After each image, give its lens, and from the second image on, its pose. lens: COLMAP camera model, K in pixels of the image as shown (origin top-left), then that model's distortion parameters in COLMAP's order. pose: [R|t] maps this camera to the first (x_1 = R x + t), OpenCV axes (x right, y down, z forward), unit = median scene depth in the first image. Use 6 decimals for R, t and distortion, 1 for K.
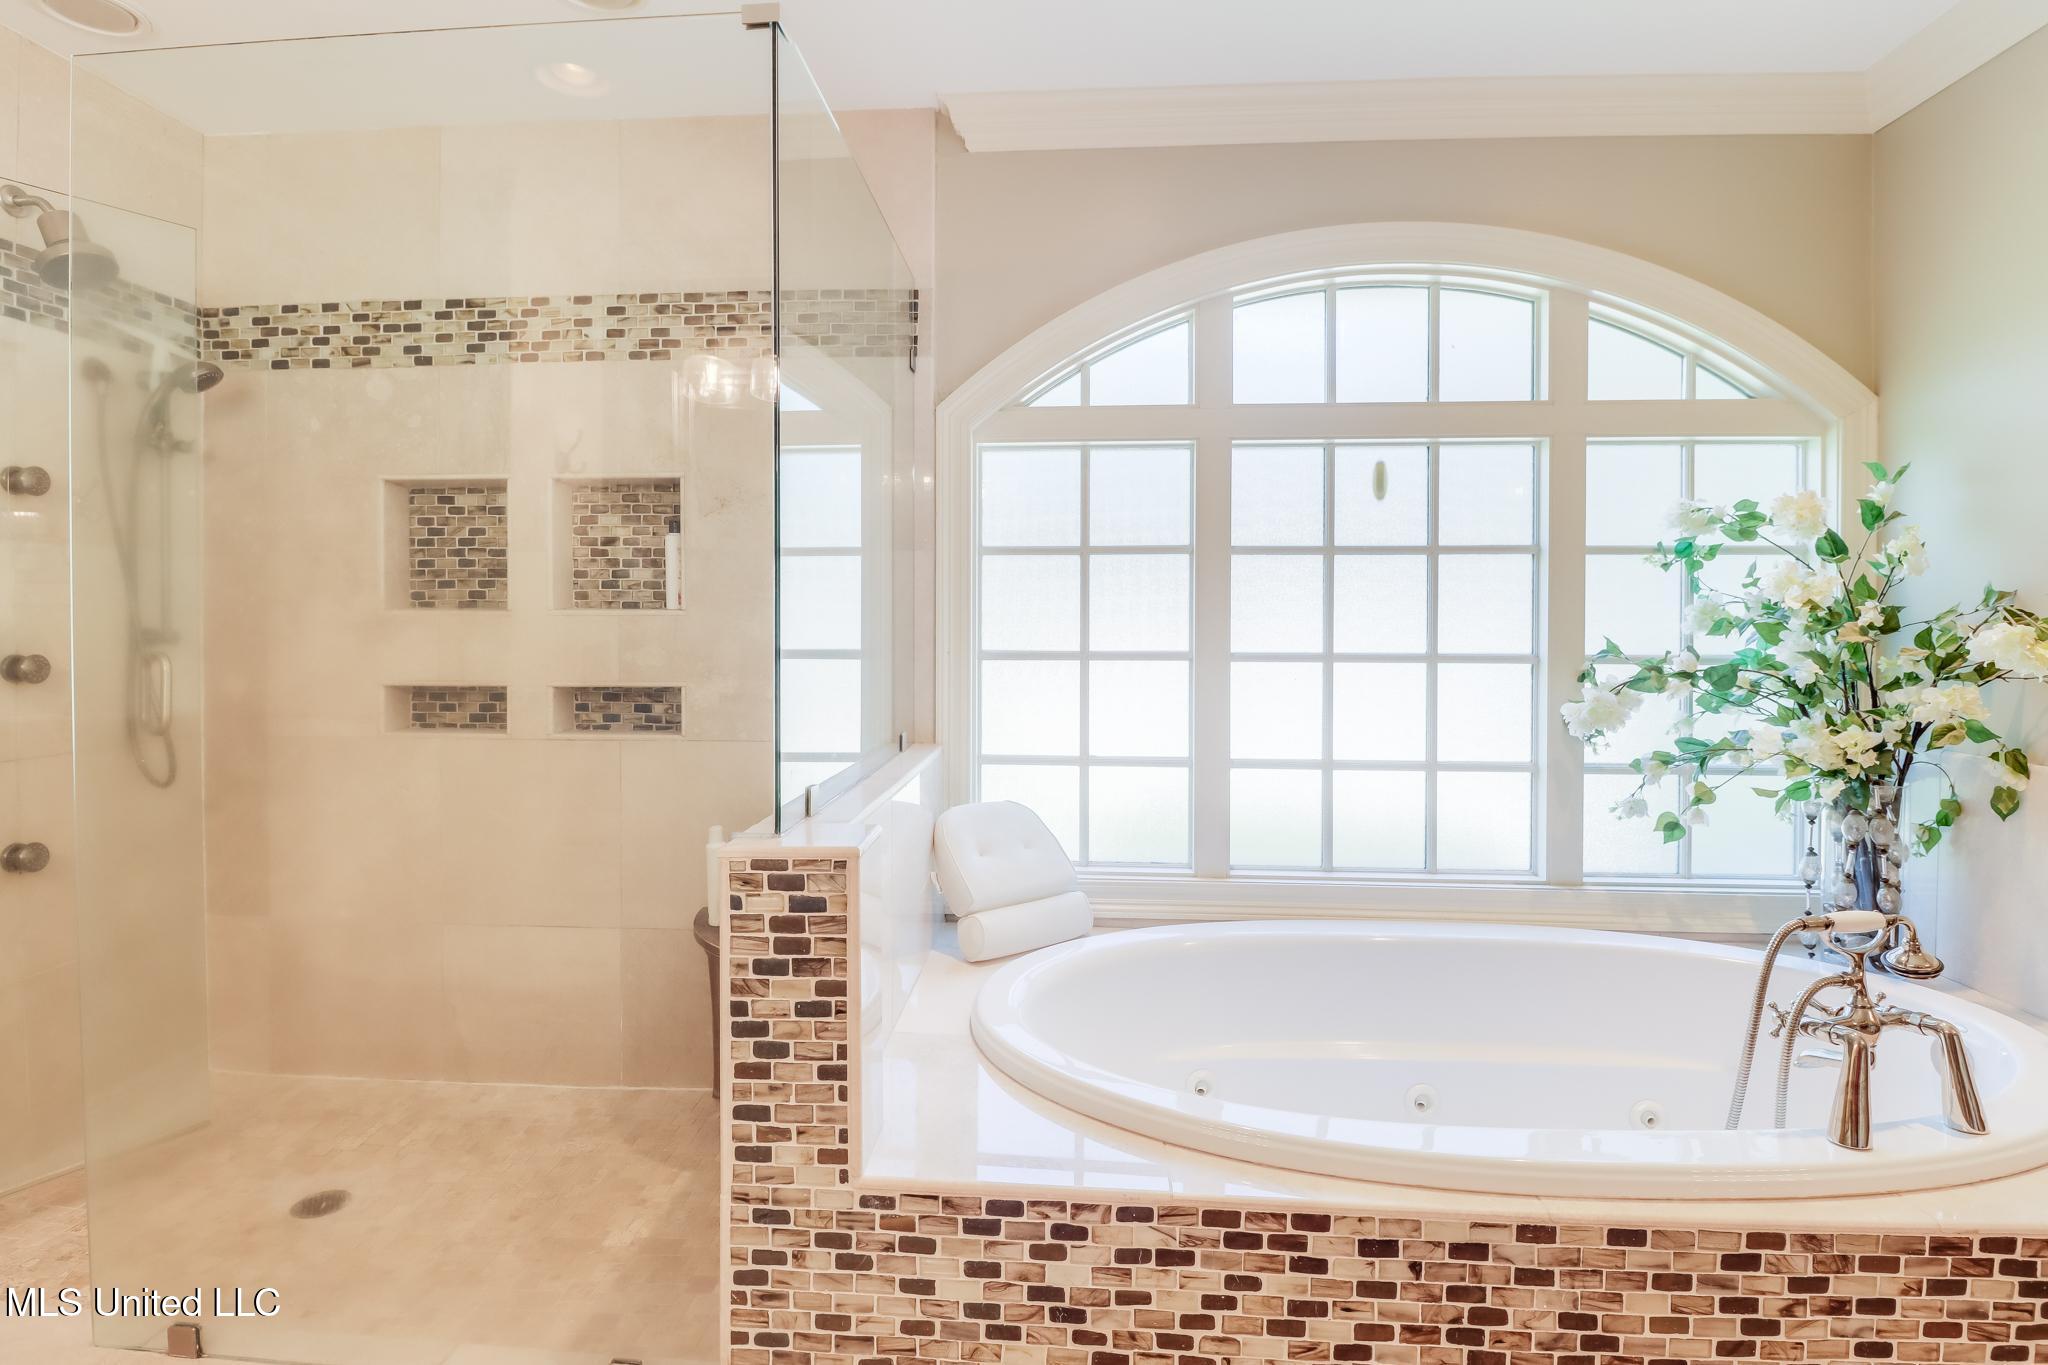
lens RADIAL K [[981.1, 0, 1008.9], [0, 981.1, 656.5], [0, 0, 1]] dist [-0.011913, -0.001384]
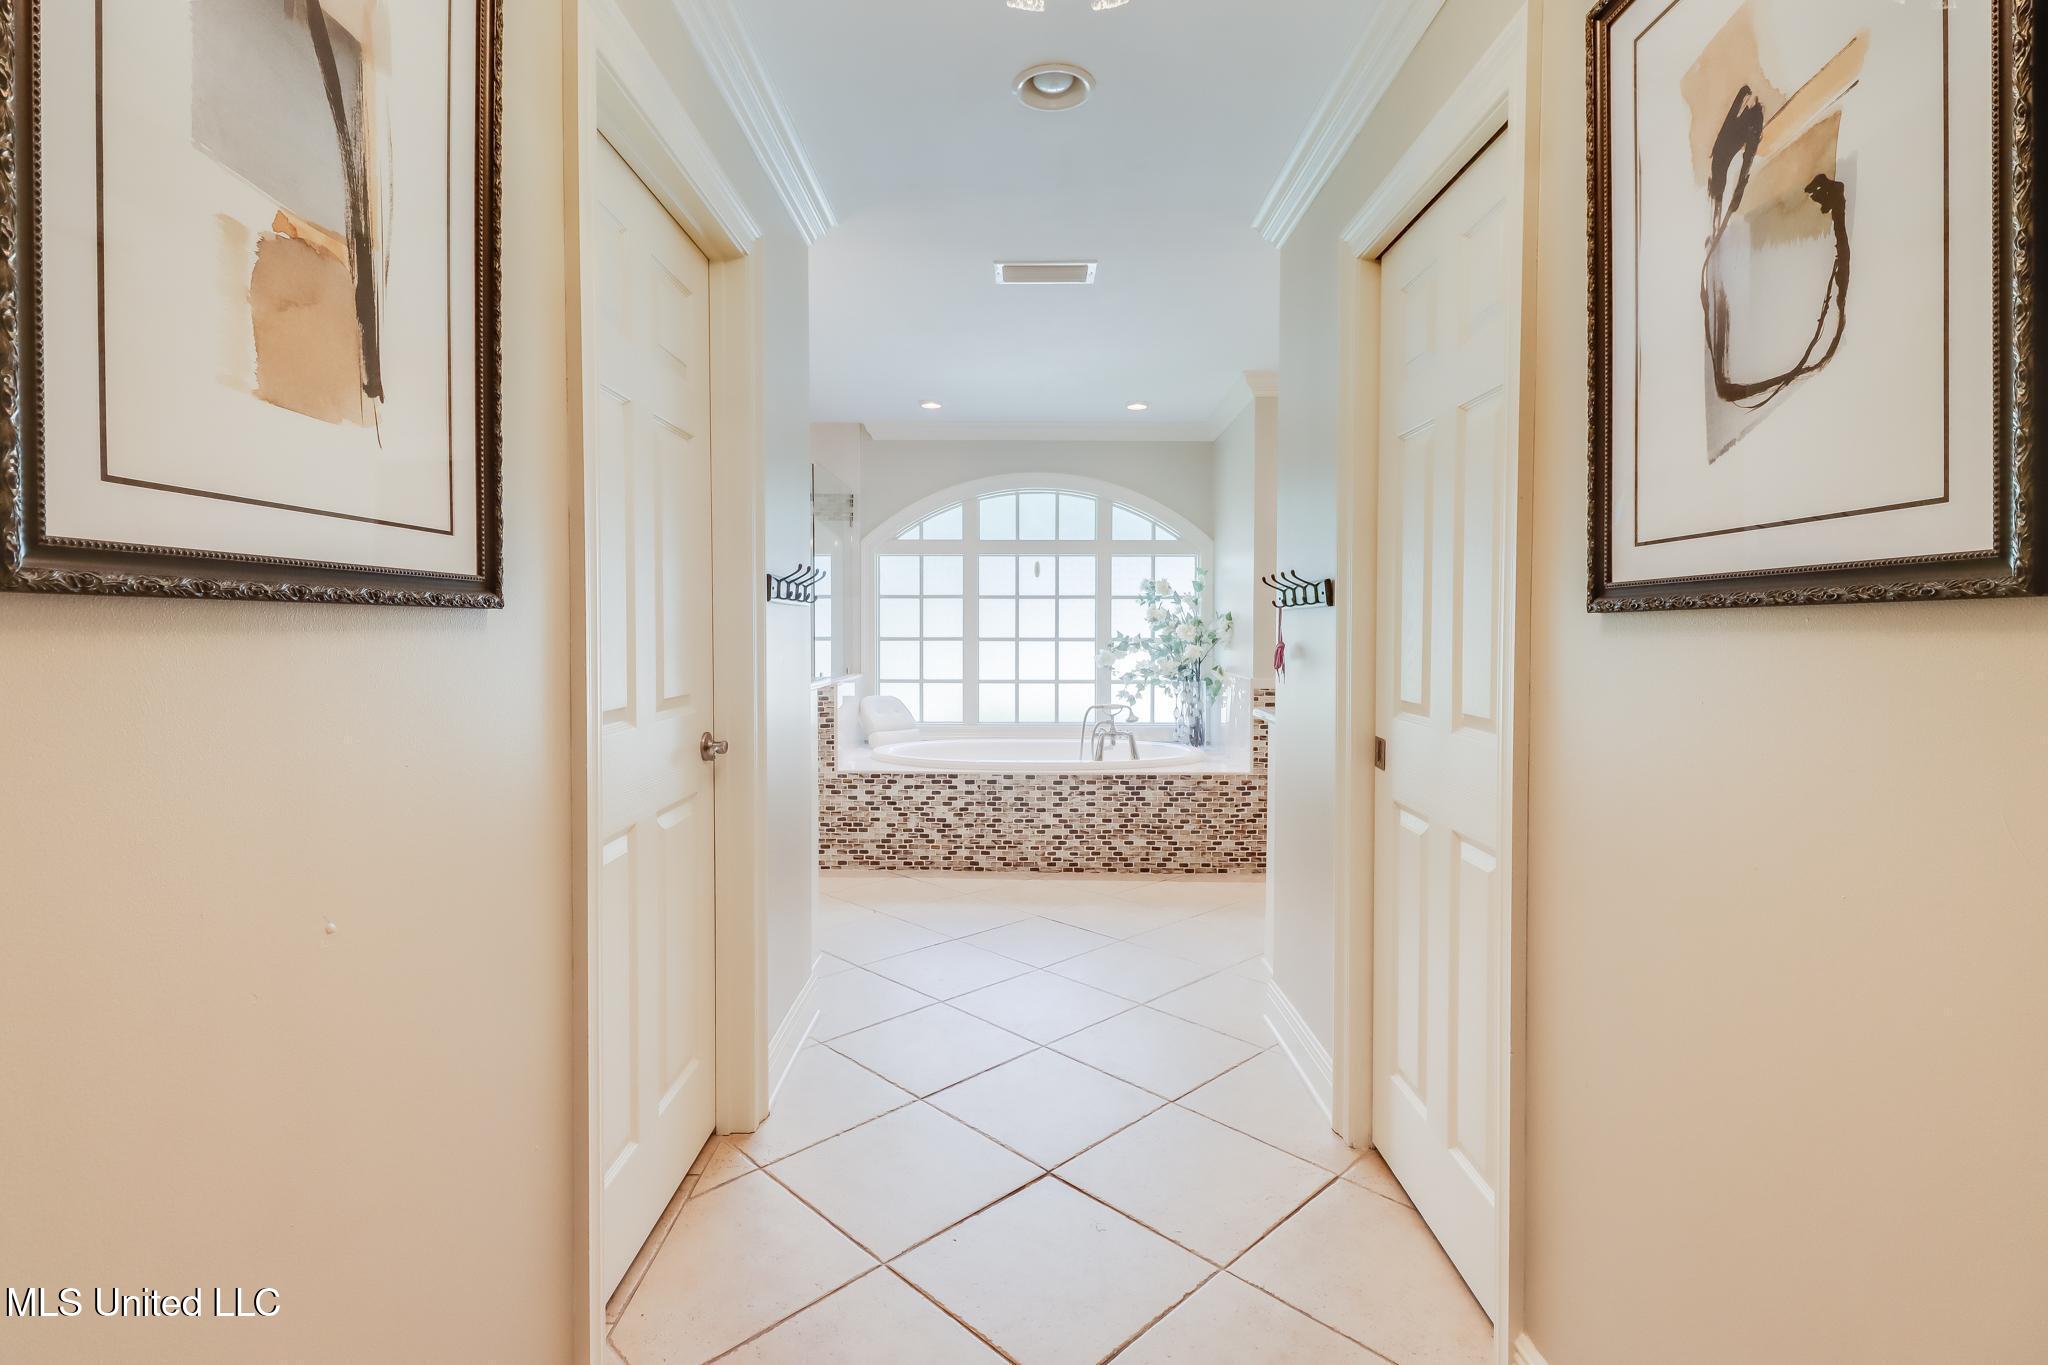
lens RADIAL K [[919.8, 0, 1020.3], [0, 919.8, 657.9], [0, 0, 1]] dist [0.001737, -0.000153]
pose [[0.996827, -0.004535, 0.079465, 0.151282], [0.004616, 0.999989, -0.000844, 0.054282], [-0.079460, 0.001208, 0.996837, -1.448347]]
